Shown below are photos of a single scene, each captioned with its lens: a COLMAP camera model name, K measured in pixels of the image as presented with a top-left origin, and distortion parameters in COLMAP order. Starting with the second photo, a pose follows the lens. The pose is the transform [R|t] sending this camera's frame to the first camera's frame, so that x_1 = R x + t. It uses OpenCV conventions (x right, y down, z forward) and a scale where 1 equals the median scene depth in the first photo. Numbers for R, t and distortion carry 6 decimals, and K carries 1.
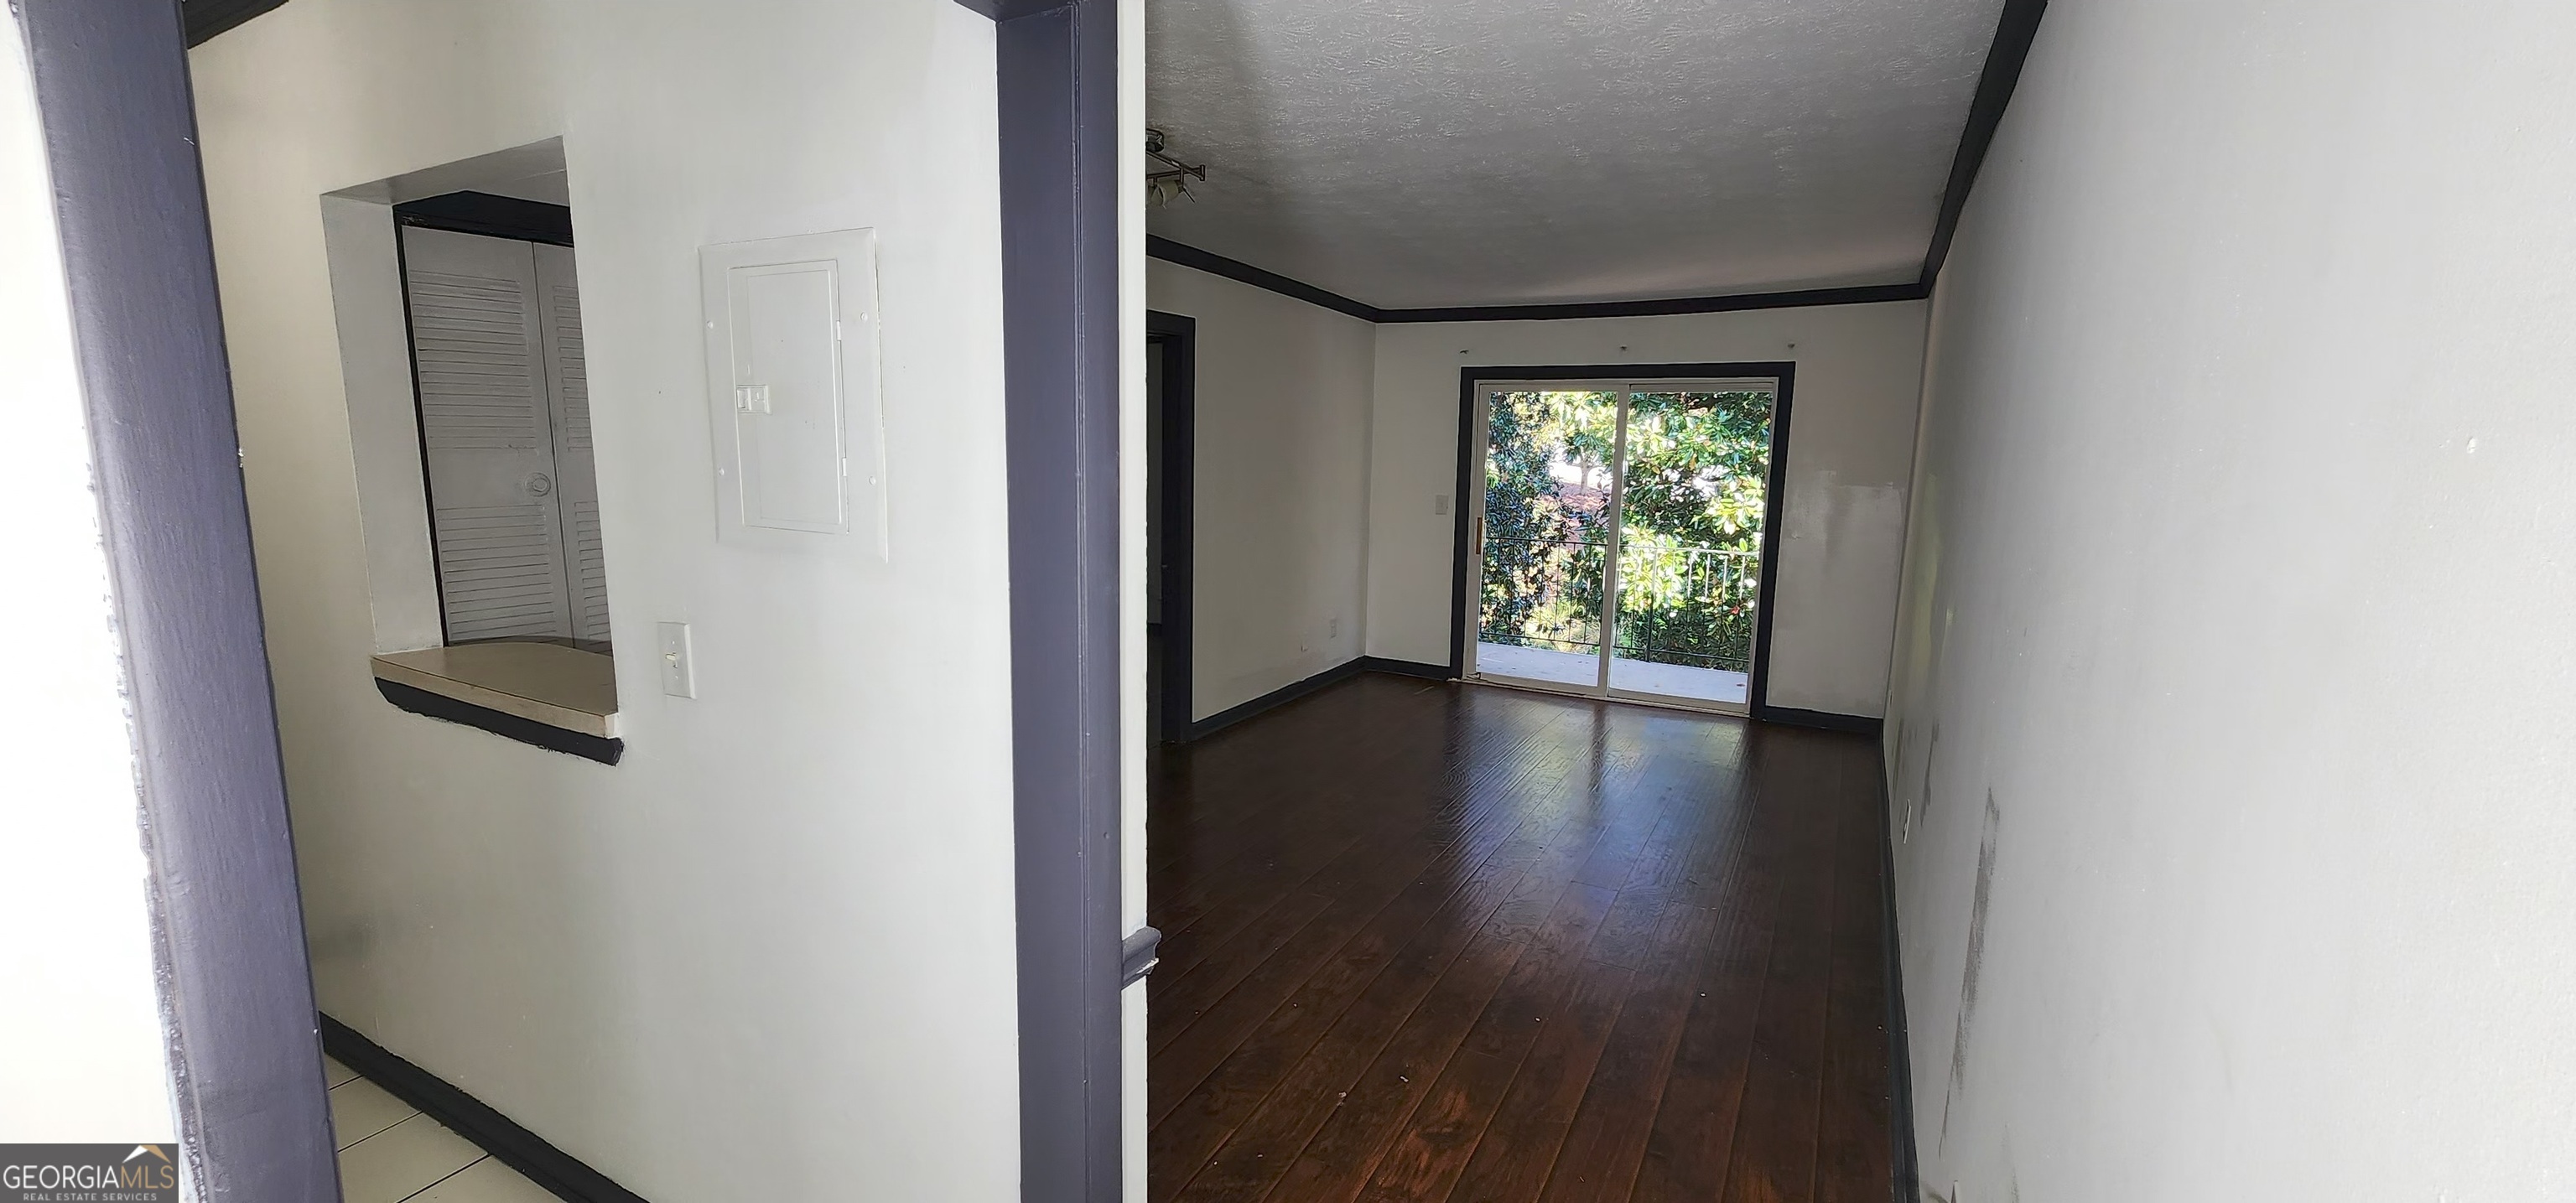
lens RADIAL K [[1057.2, 0, 1283.3], [0, 1057.2, 617.2], [0, 0, 1]] dist [-0.001425, 0.000135]
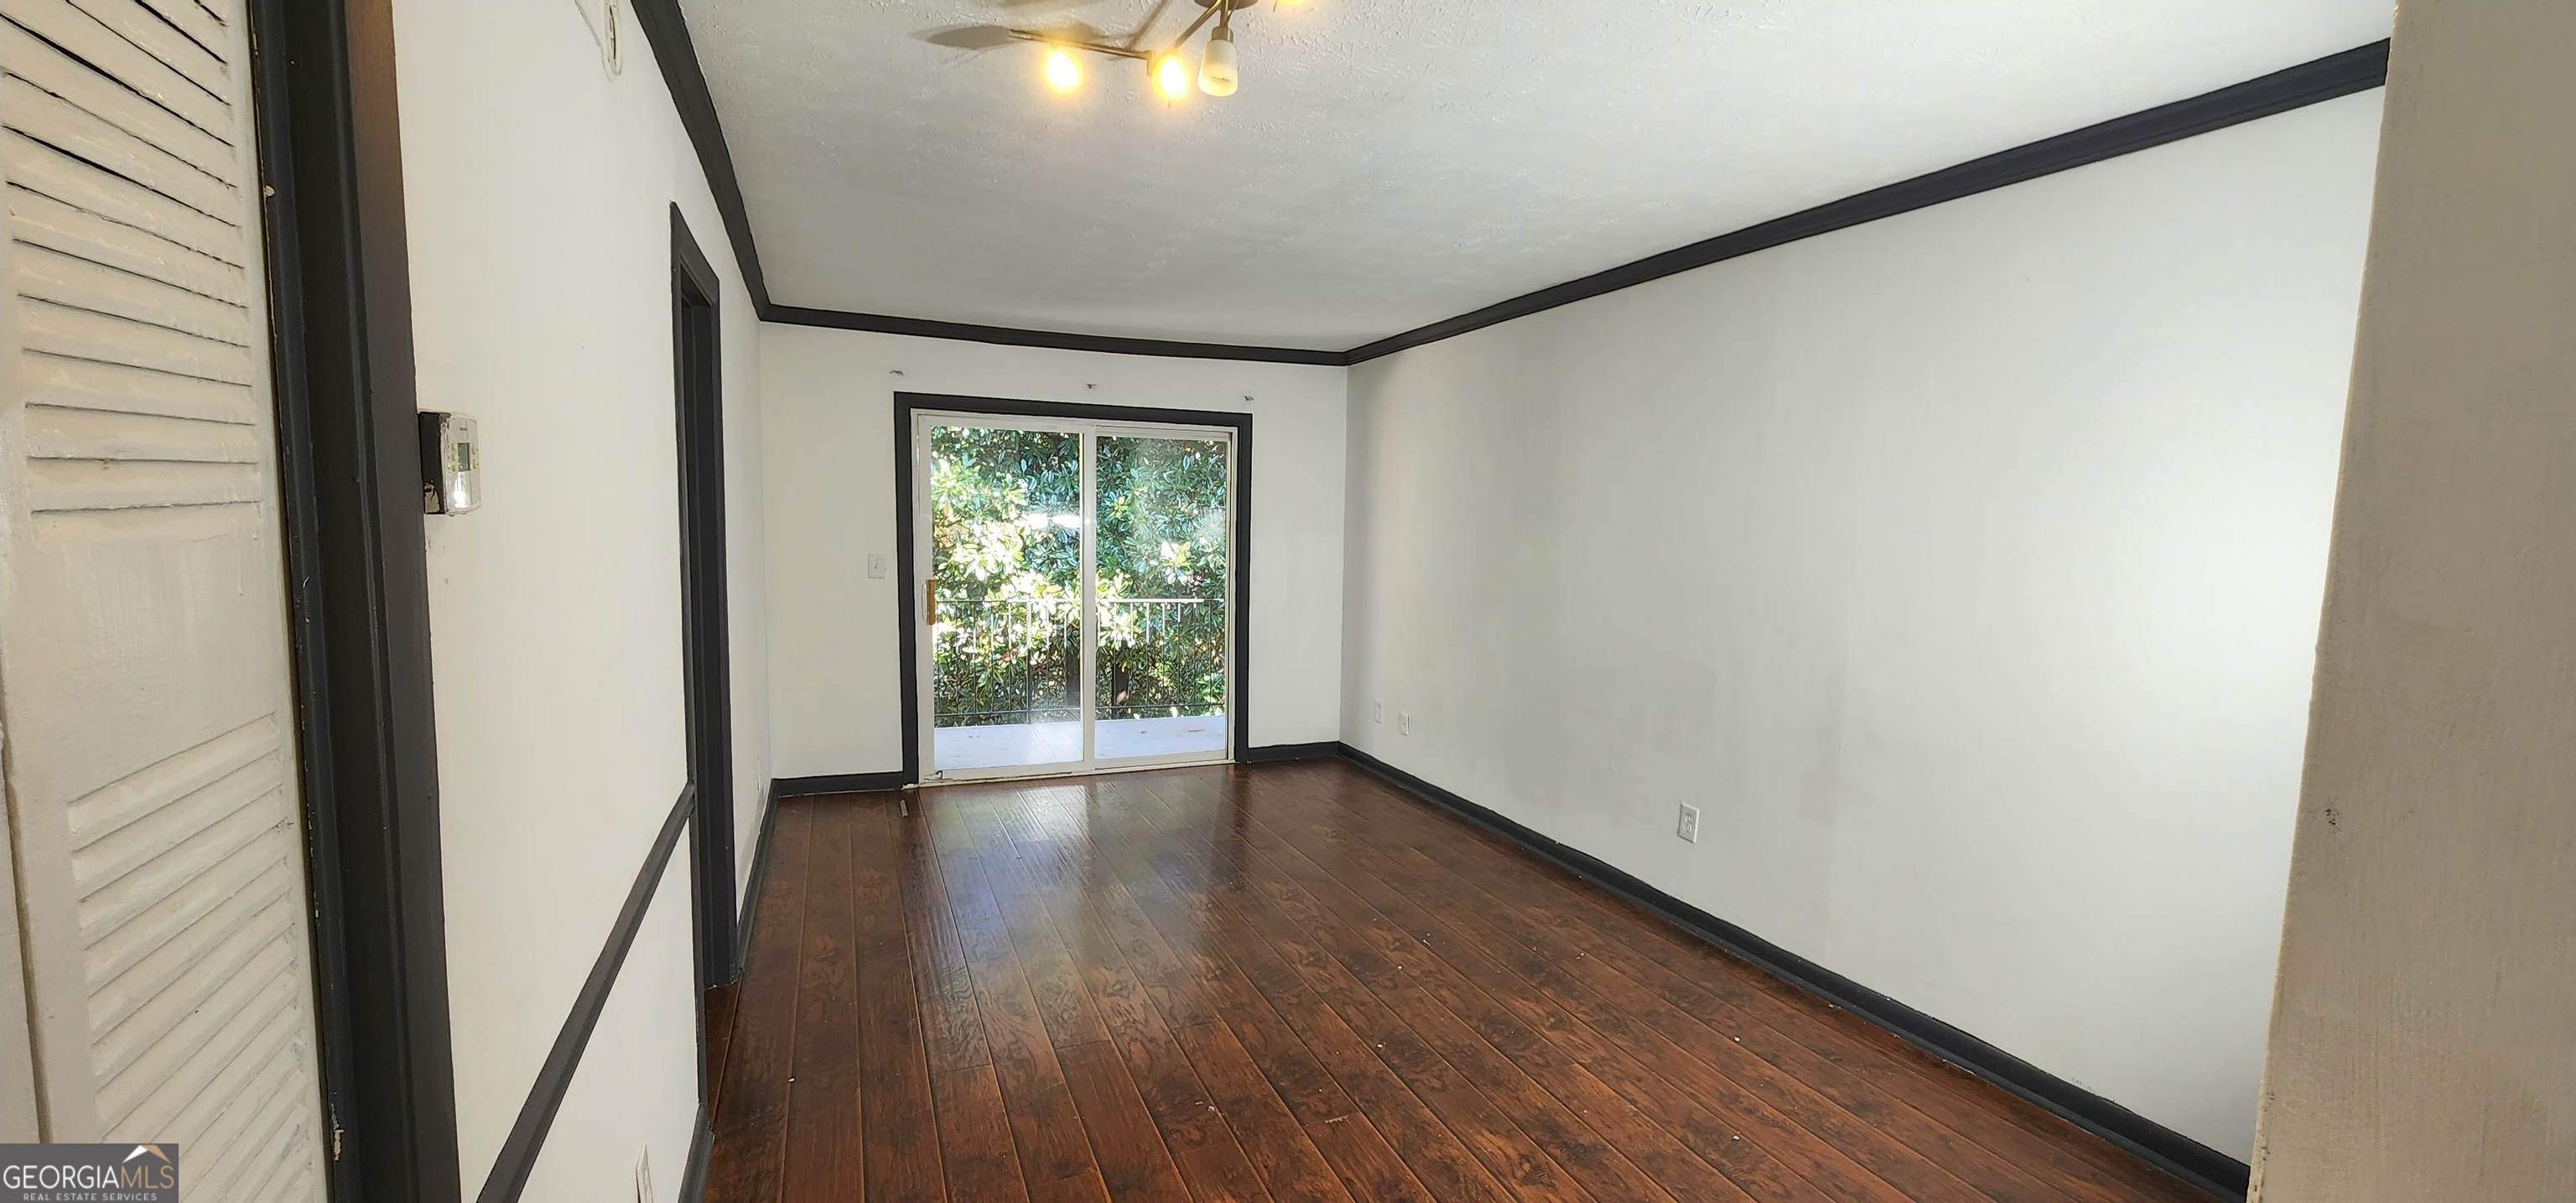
lens RADIAL K [[1057.2, 0, 1283.3], [0, 1057.2, 617.2], [0, 0, 1]] dist [-0.001425, 0.000135]
pose [[0.626773, -0.083559, 0.774709, -0.284657], [0.113805, 0.993389, 0.015072, -0.050065], [-0.770847, 0.078719, 0.632138, 0.302952]]
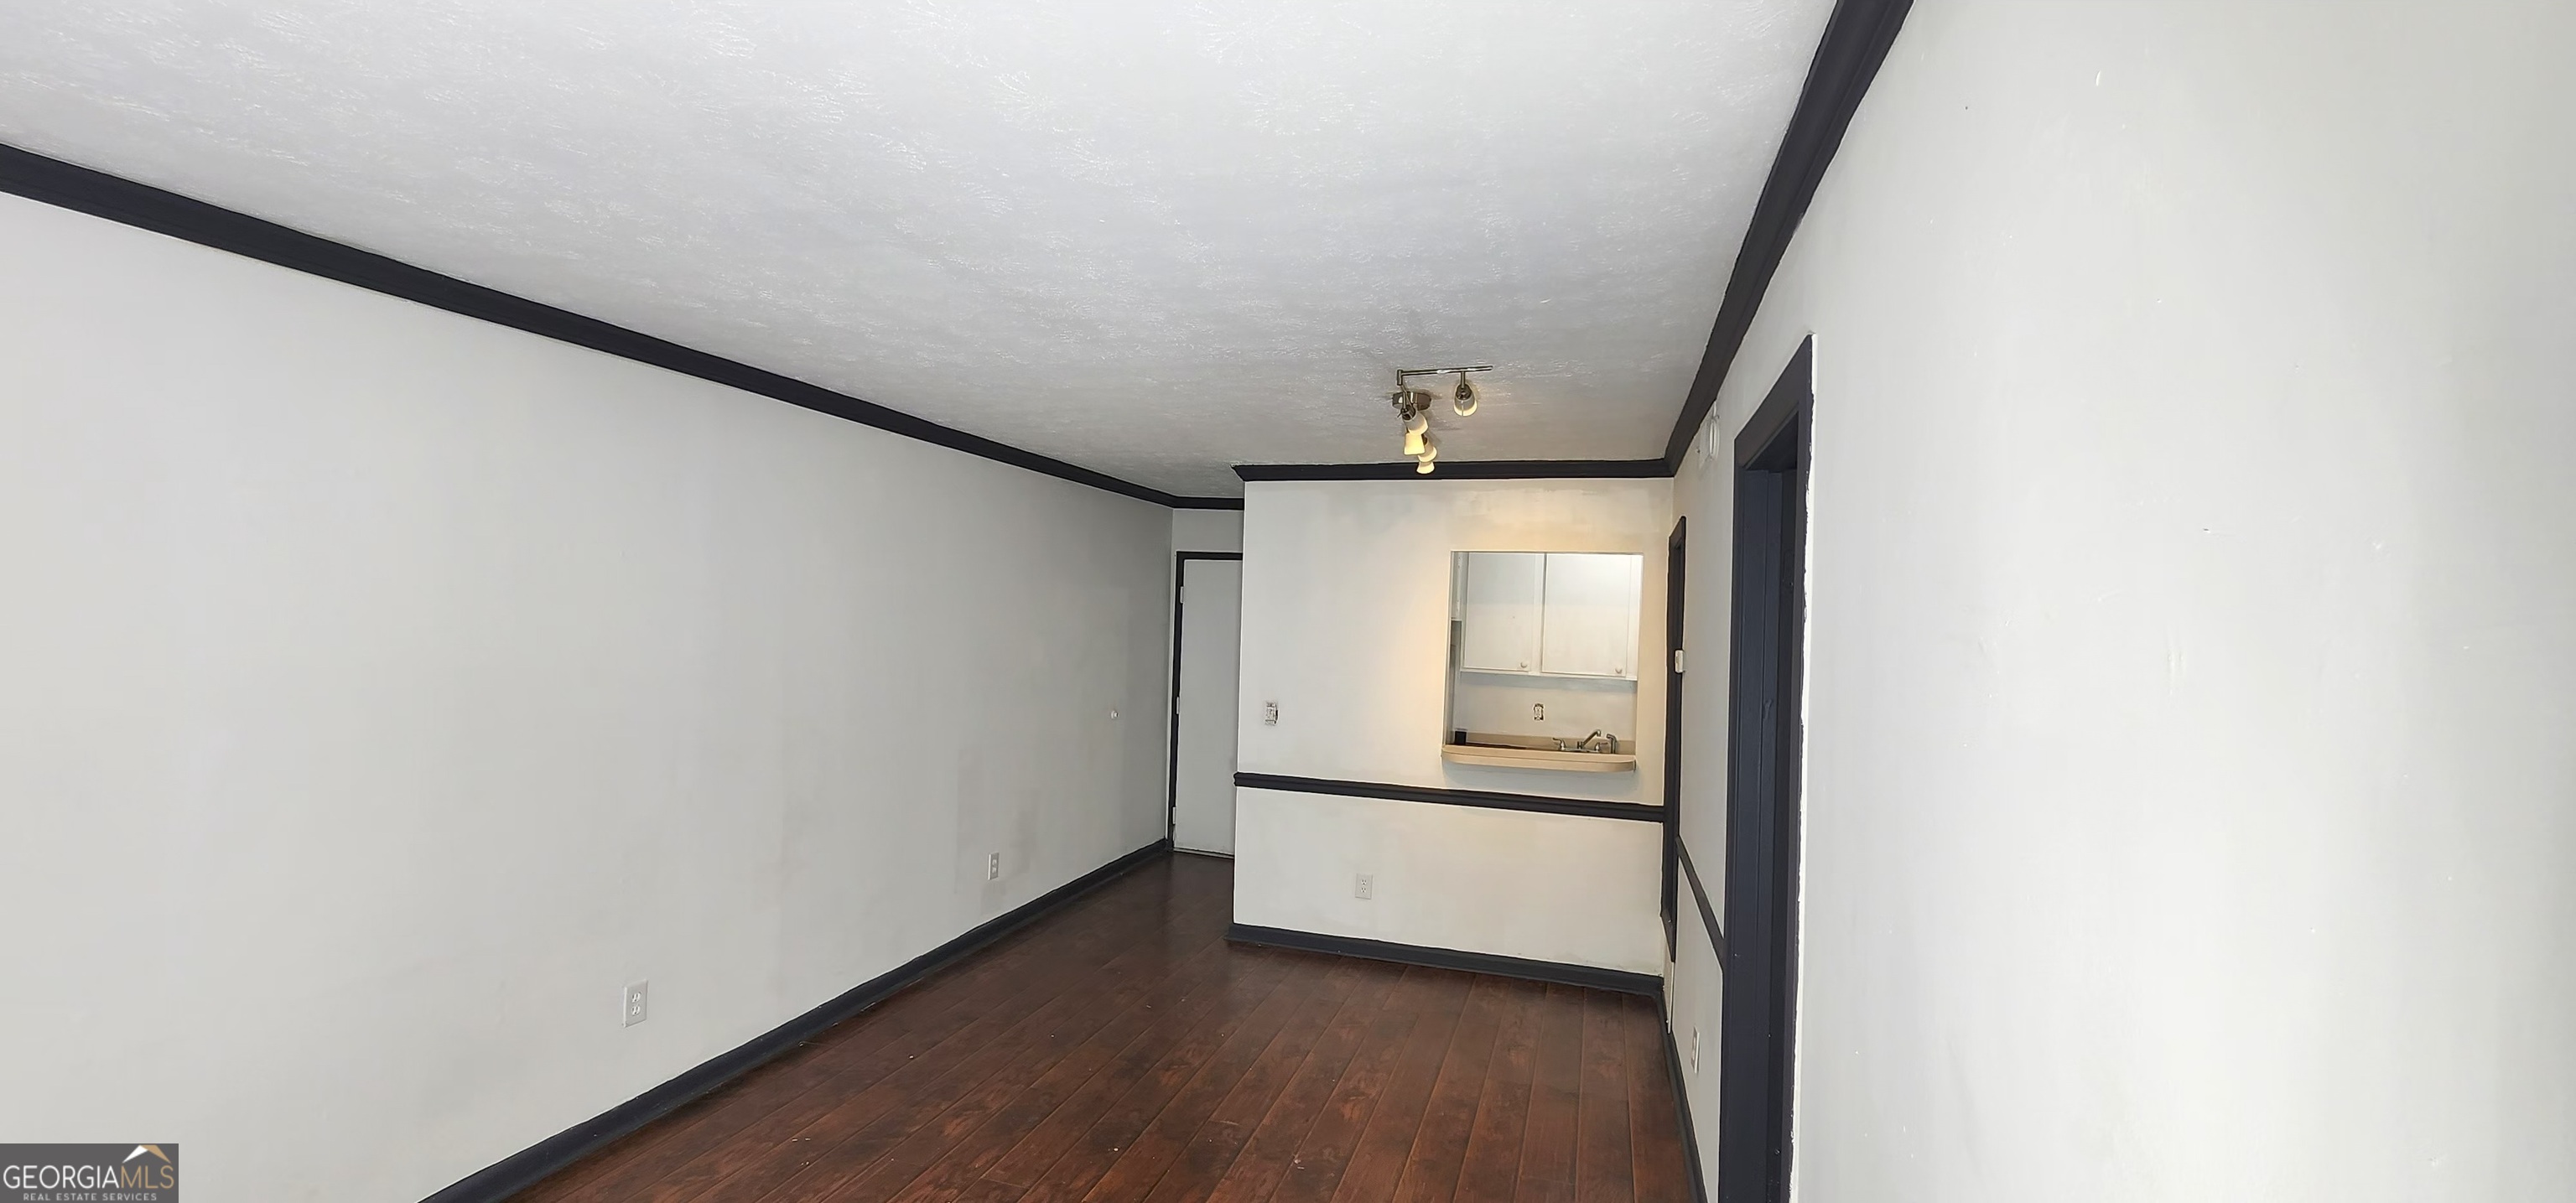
lens RADIAL K [[1057.2, 0, 1283.3], [0, 1057.2, 617.2], [0, 0, 1]] dist [-0.001425, 0.000135]
pose [[-0.978419, -0.045060, -0.201660, 0.126155], [-0.077359, 0.984838, 0.155275, -0.189384], [0.191605, 0.167524, -0.967069, 1.051064]]
